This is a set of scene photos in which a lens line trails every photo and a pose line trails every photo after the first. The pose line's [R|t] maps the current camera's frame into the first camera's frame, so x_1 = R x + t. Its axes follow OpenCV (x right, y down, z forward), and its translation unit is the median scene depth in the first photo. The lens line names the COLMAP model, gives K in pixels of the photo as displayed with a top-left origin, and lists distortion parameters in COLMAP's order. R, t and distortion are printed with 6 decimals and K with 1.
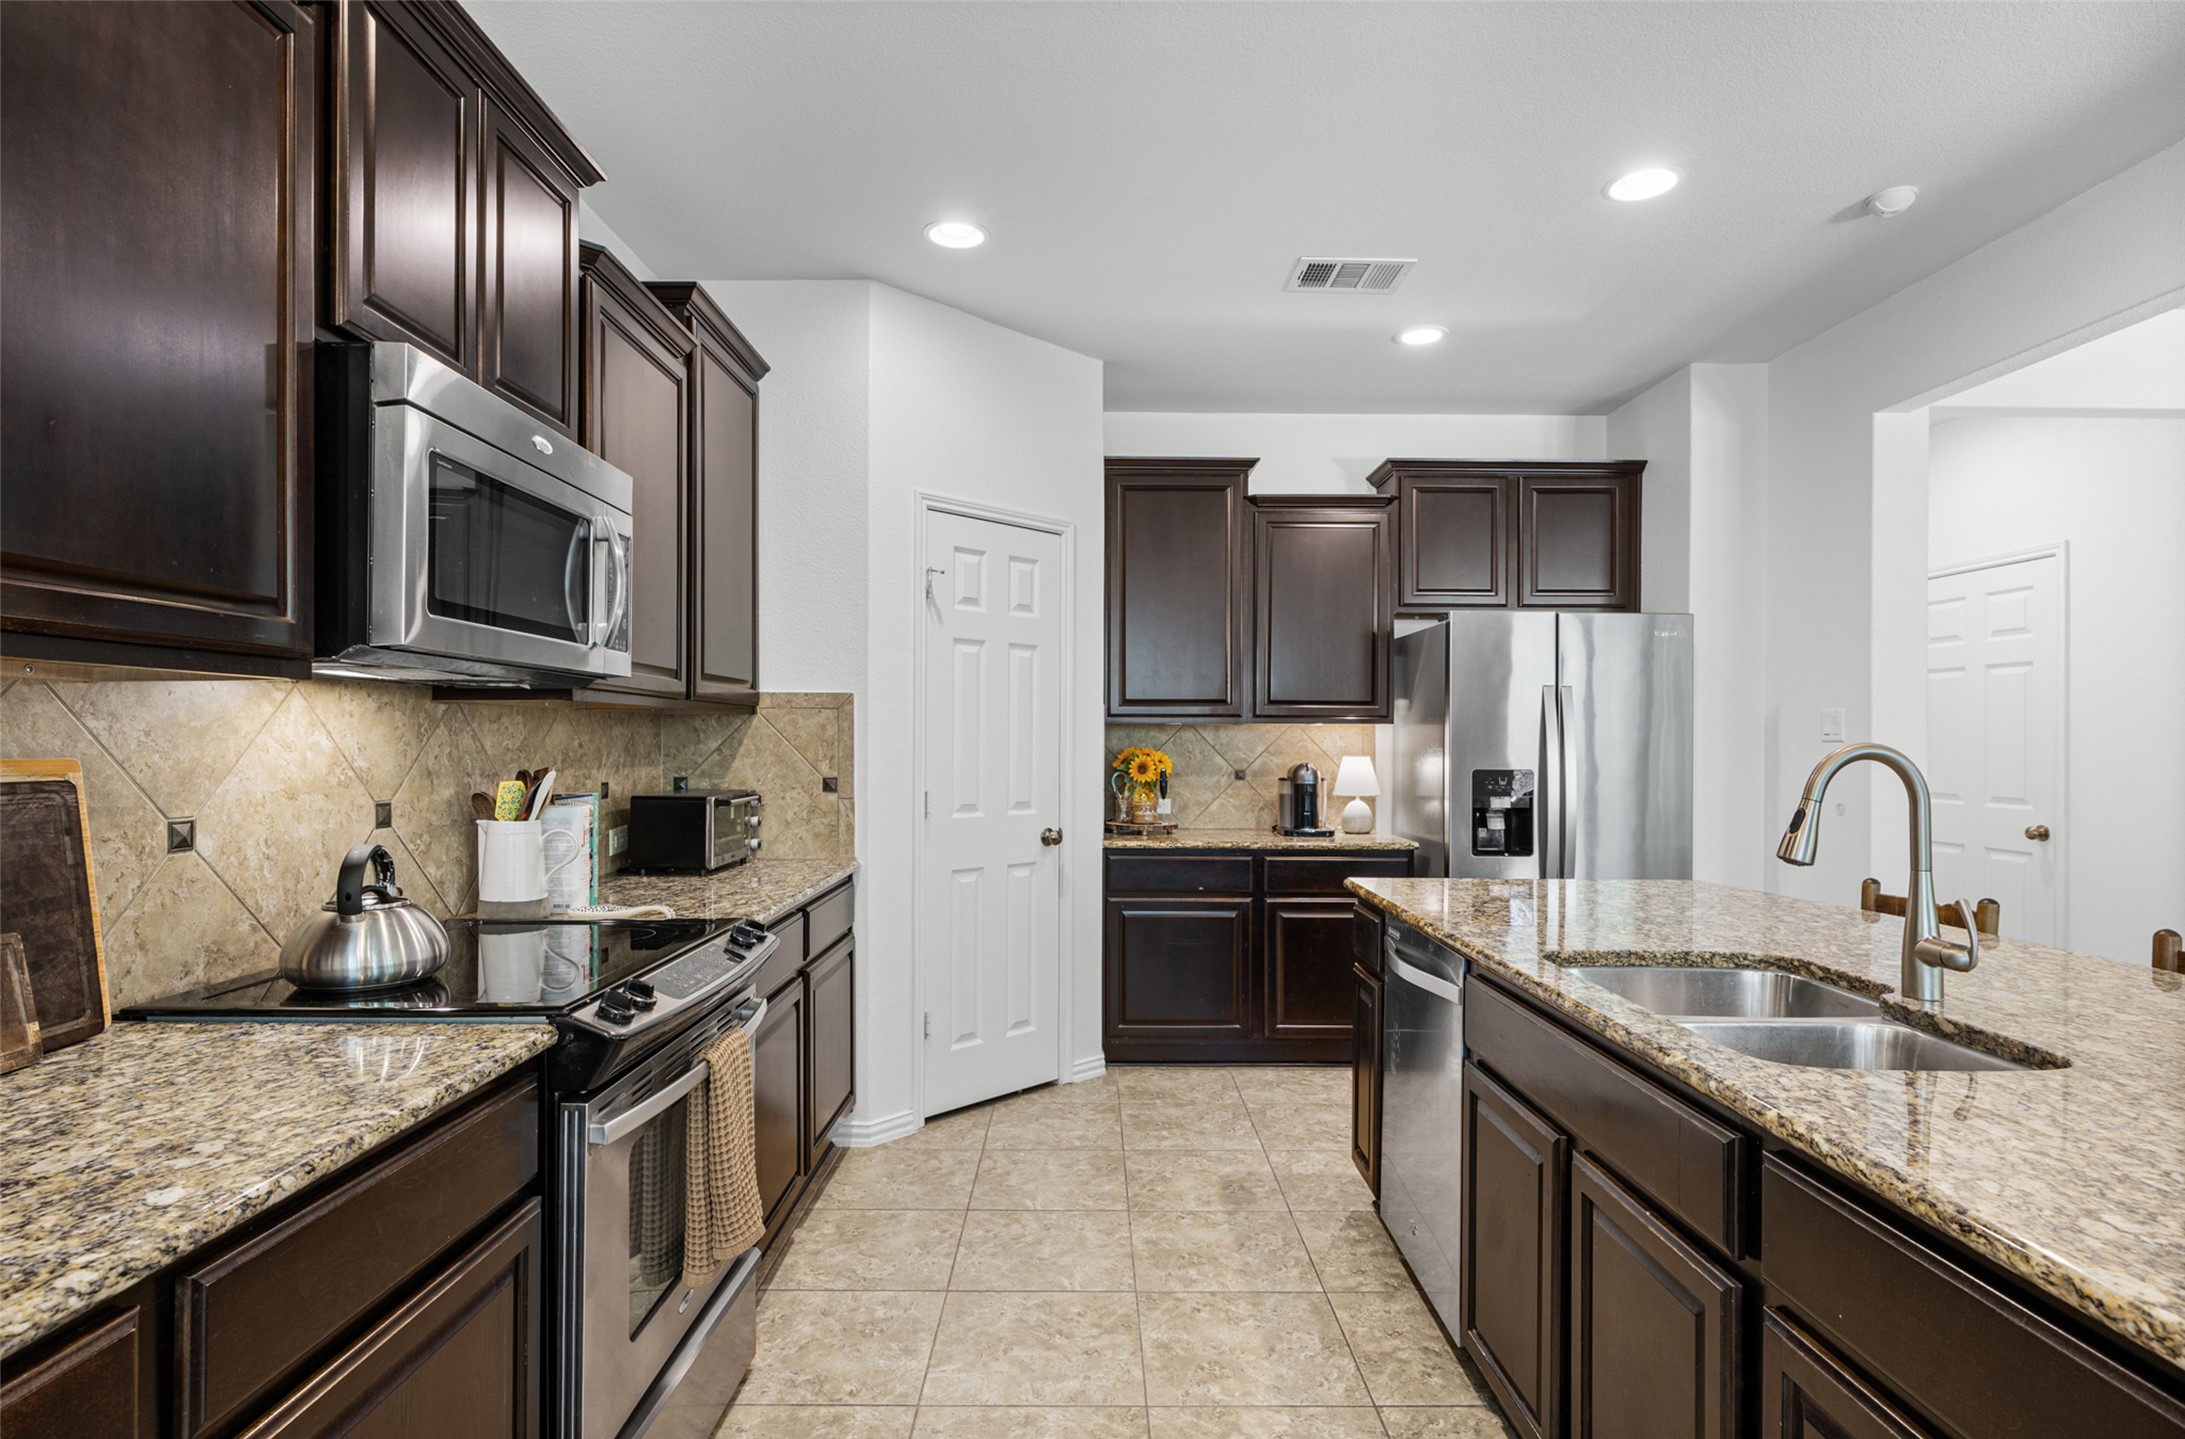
lens RADIAL K [[1101.5, 0, 1088.6], [0, 1101.5, 733.7], [0, 0, 1]] dist [-0.006083, 0.001103]
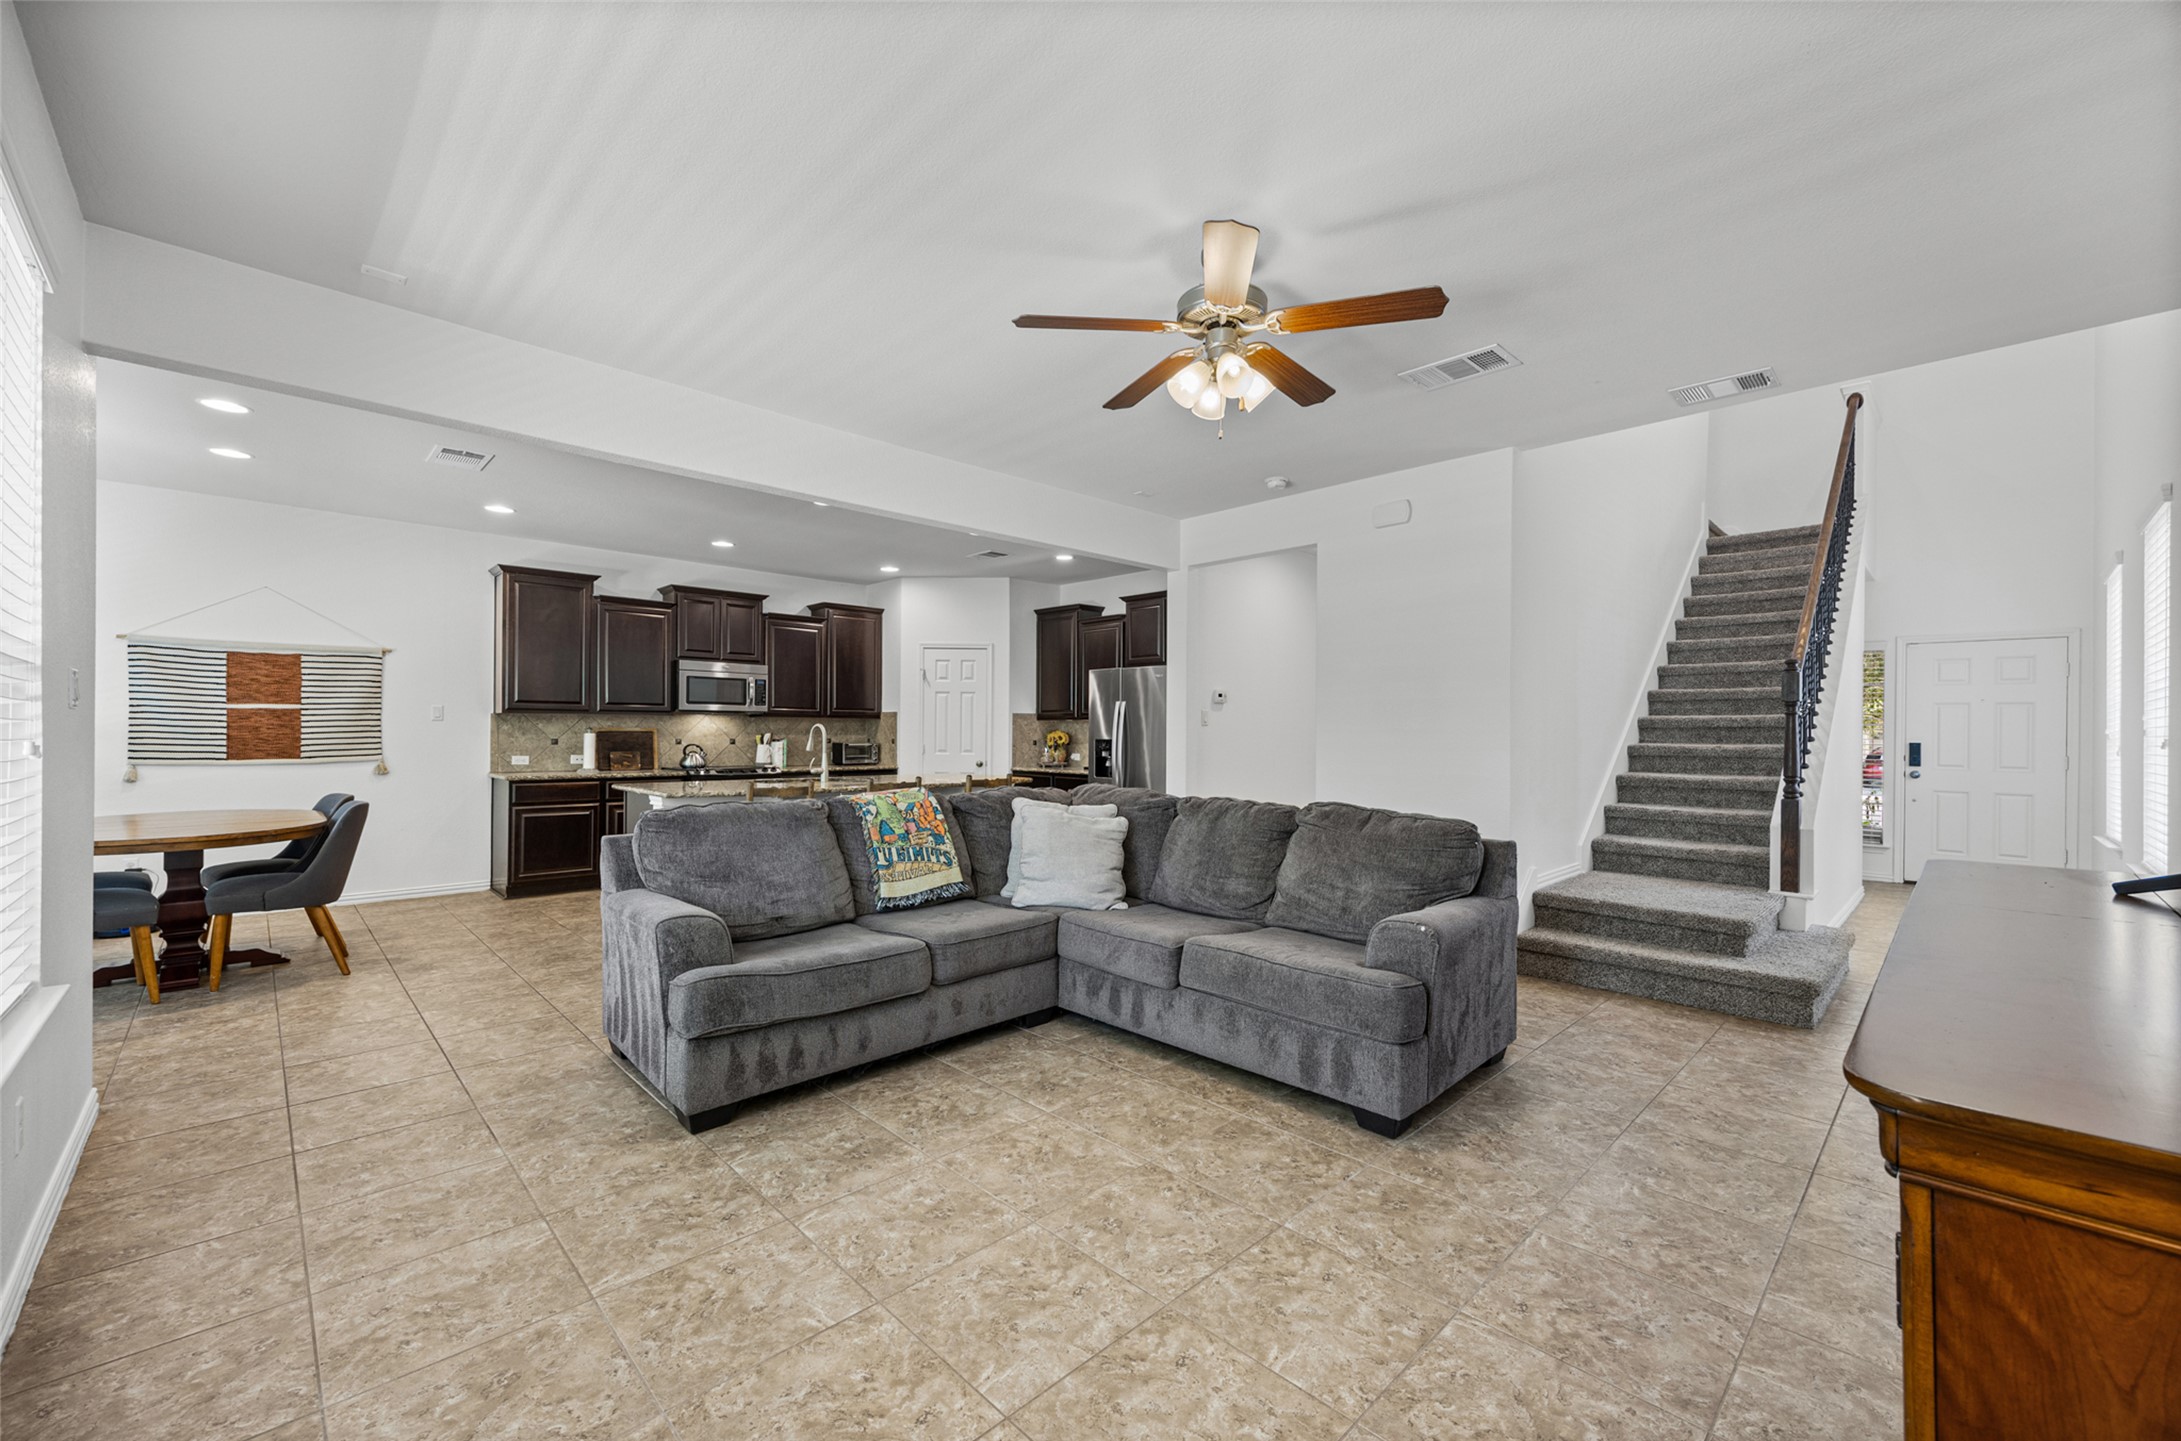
lens RADIAL K [[865.1, 0, 1082.1], [0, 865.1, 719.3], [0, 0, 1]] dist [0.011098, -0.000048]
pose [[0.685822, -0.012423, -0.727663, 1.746196], [0.002067, 0.999883, -0.015123, 0.020550], [0.727766, 0.008868, 0.685768, -0.267791]]
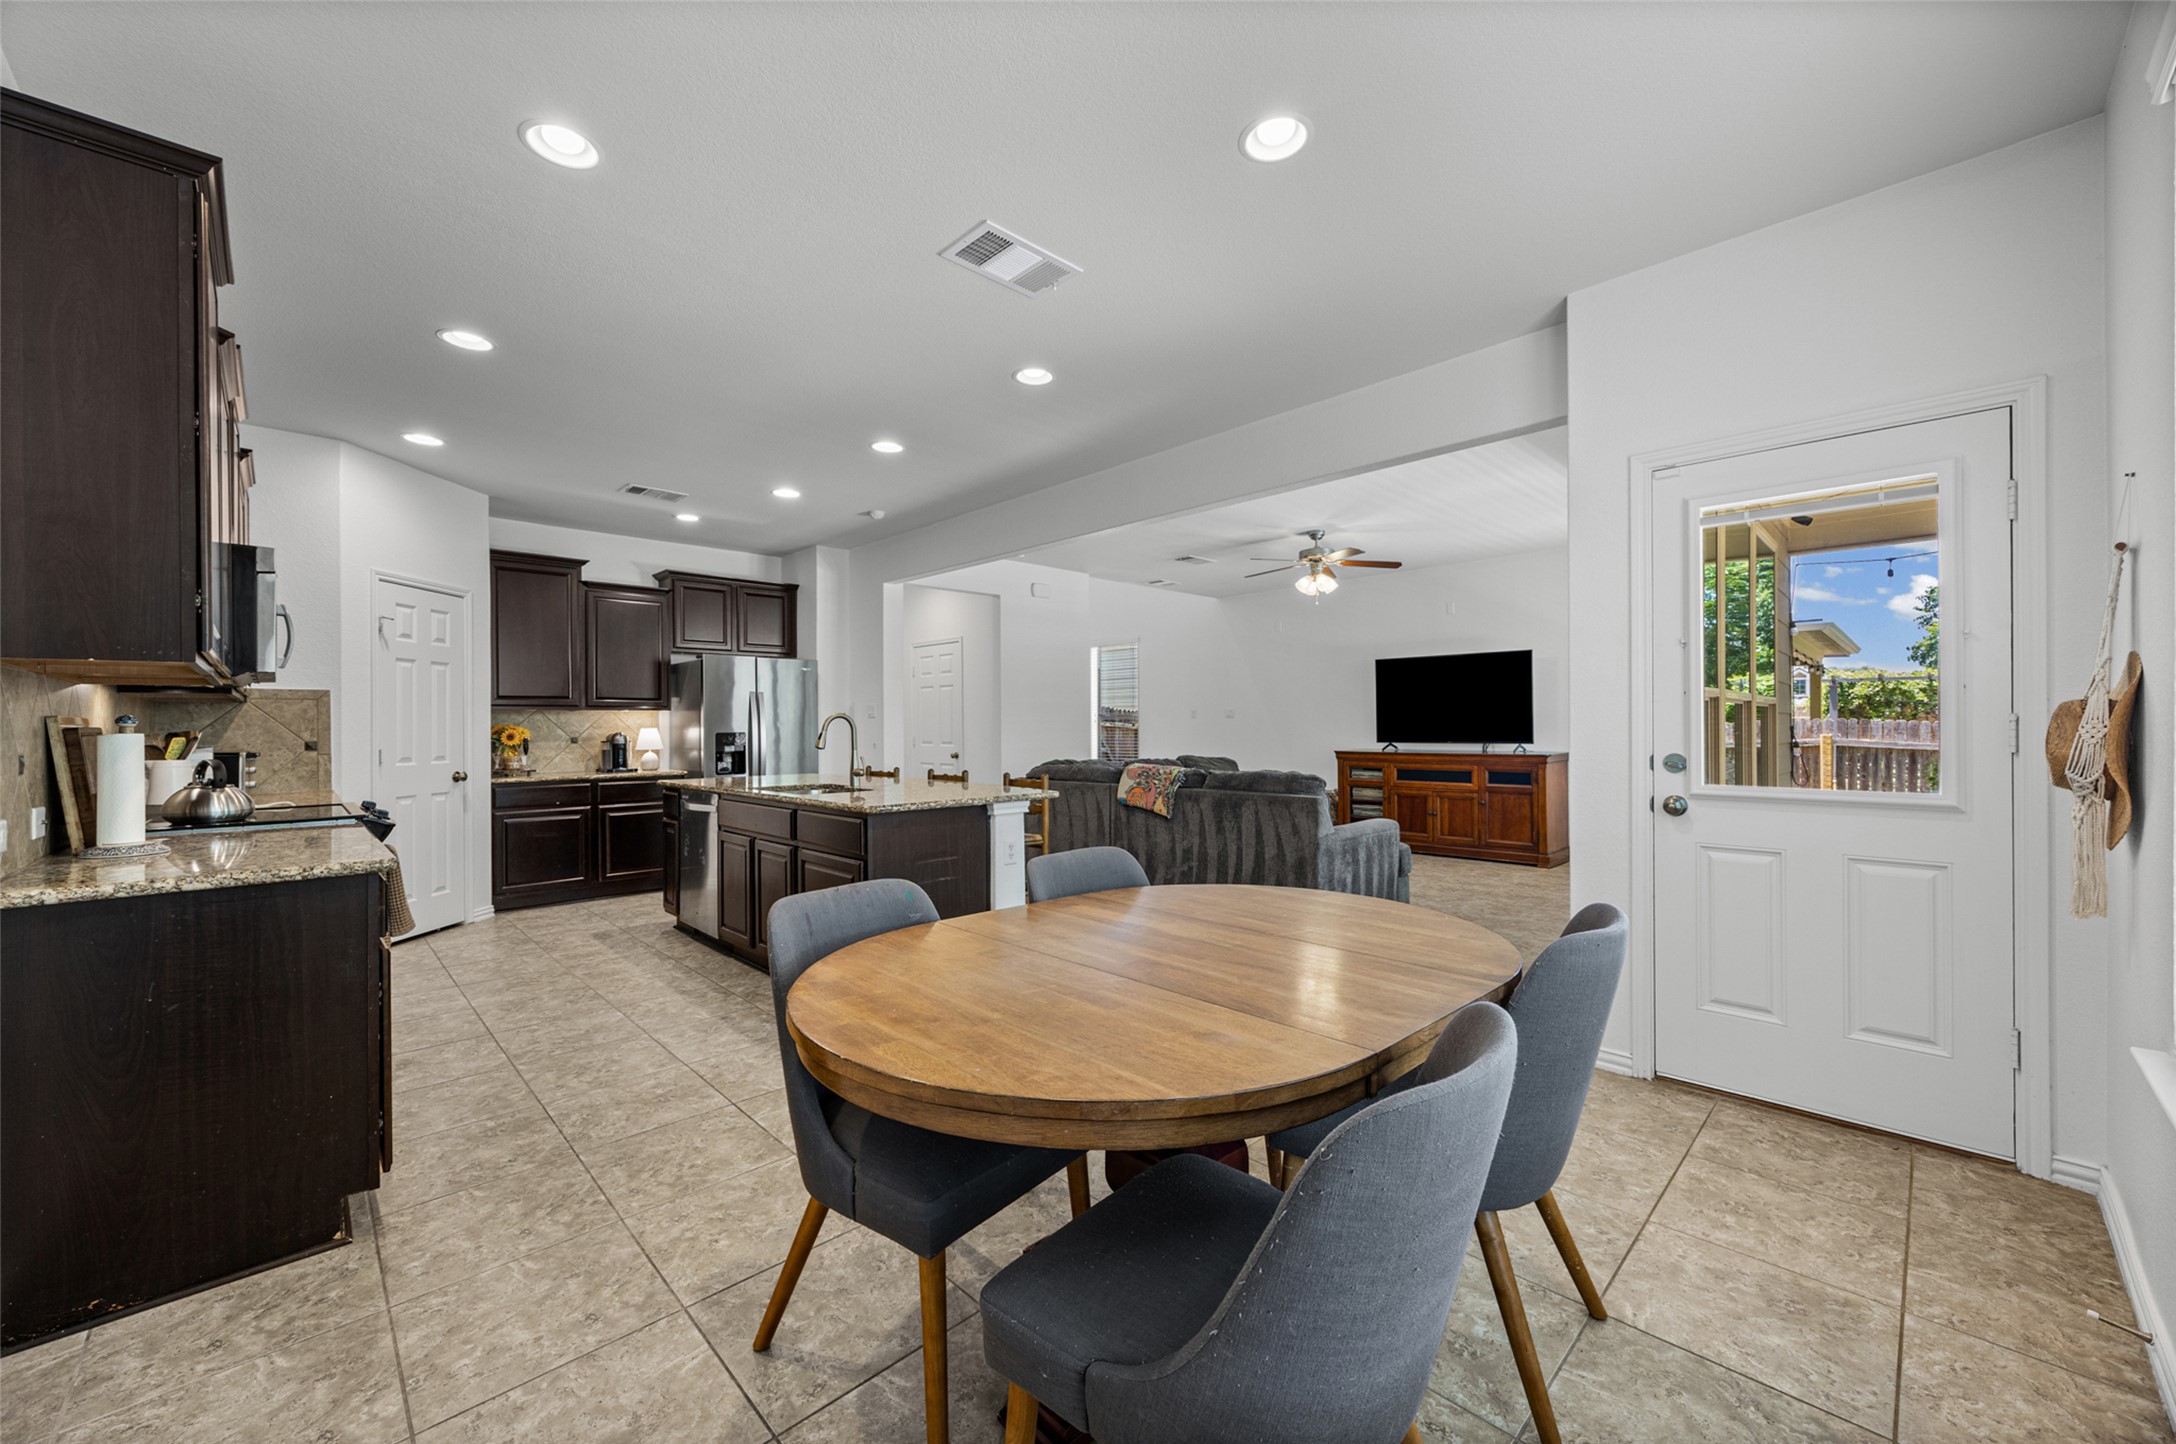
lens RADIAL K [[843.9, 0, 1089.5], [0, 843.9, 724.3], [0, 0, 1]] dist [0.000312, 0.000217]
pose [[0.722180, -0.008876, 0.691648, -0.242639], [0.006967, 0.999960, 0.005558, 0.013701], [-0.691670, 0.000805, 0.722213, -0.635740]]
